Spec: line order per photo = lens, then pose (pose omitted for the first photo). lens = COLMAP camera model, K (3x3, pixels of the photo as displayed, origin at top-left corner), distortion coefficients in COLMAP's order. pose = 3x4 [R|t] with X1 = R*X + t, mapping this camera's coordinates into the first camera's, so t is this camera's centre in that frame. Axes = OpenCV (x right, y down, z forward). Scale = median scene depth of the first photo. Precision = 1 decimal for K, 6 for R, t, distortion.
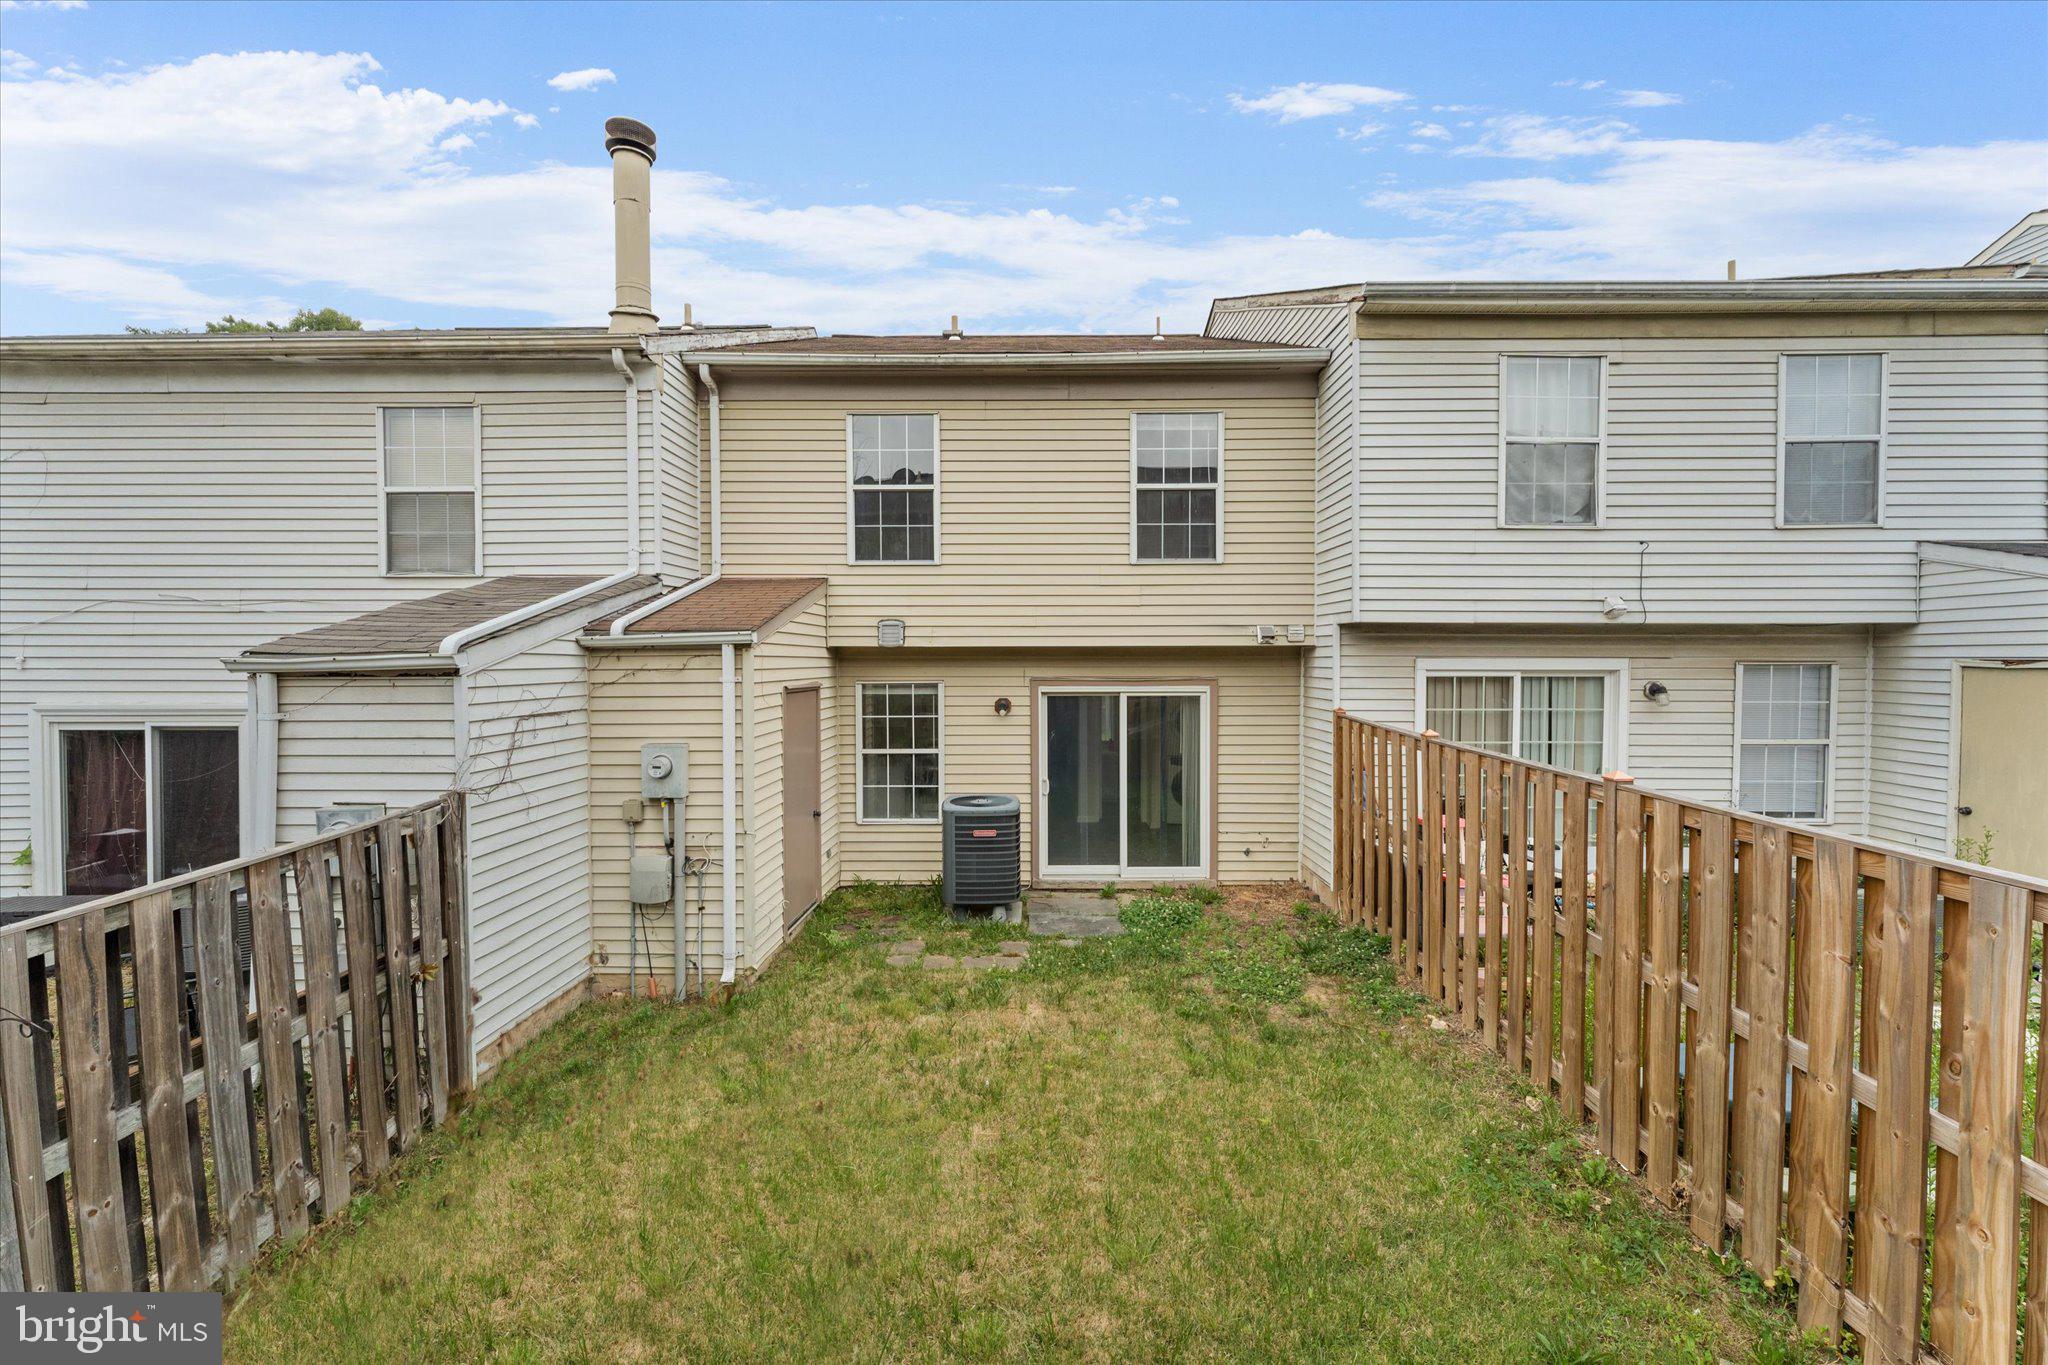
lens RADIAL K [[823.9, 0, 1021.6], [0, 823.9, 679.9], [0, 0, 1]] dist [0.001988, -0.000026]
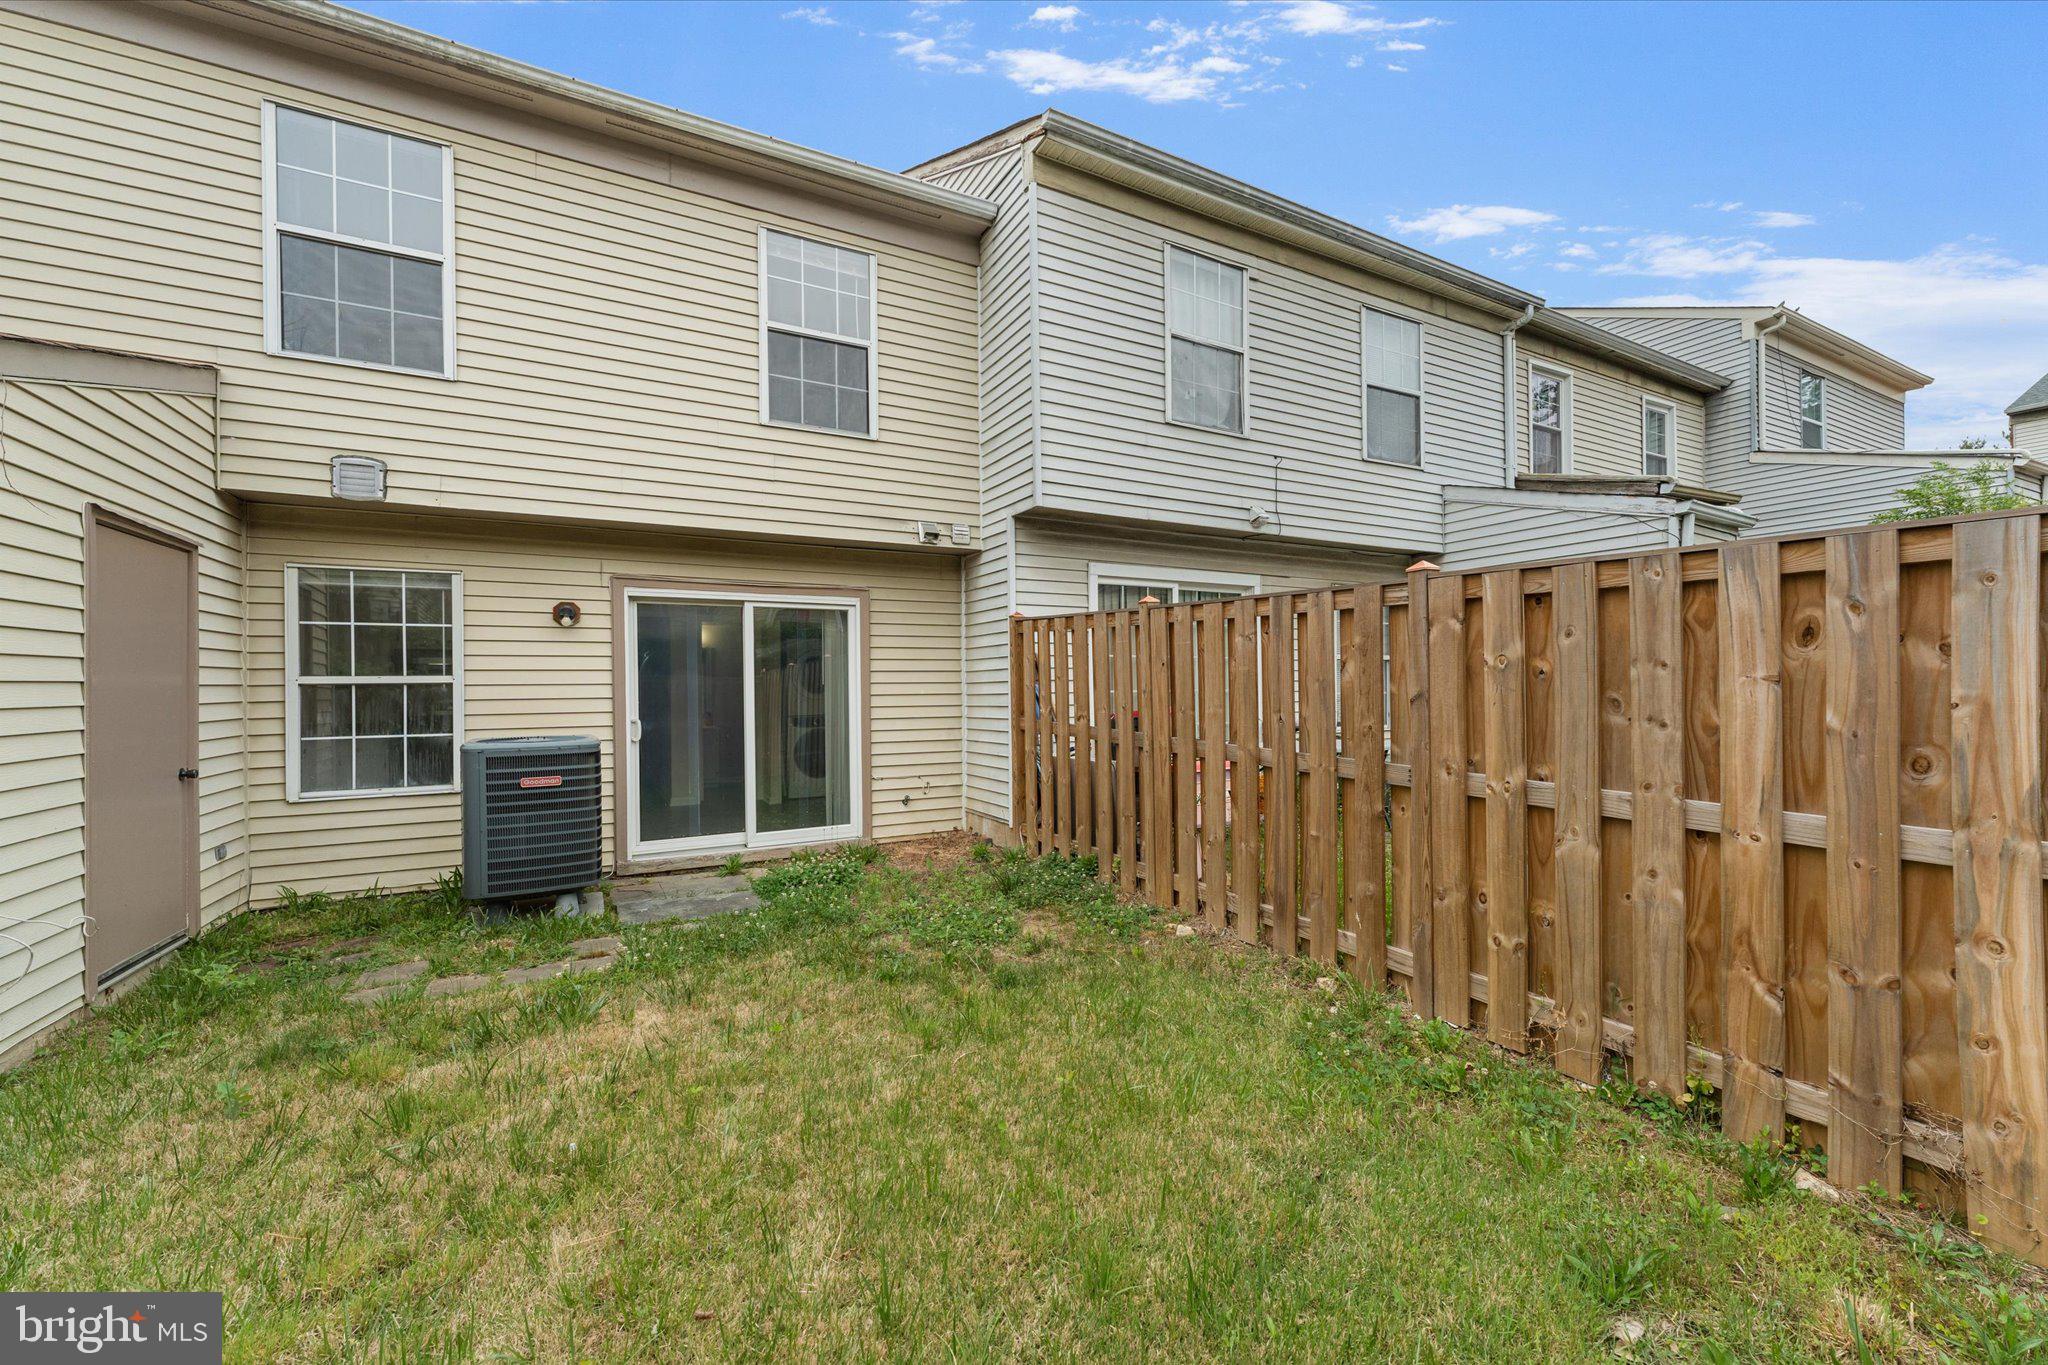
lens RADIAL K [[823.9, 0, 1028.4], [0, 823.9, 686.8], [0, 0, 1]] dist [0.001988, -0.000026]
pose [[0.871085, -0.005566, 0.491101, -0.032736], [0.020822, 0.999455, -0.025606, 0.152721], [-0.490691, 0.032531, 0.870726, 0.276649]]
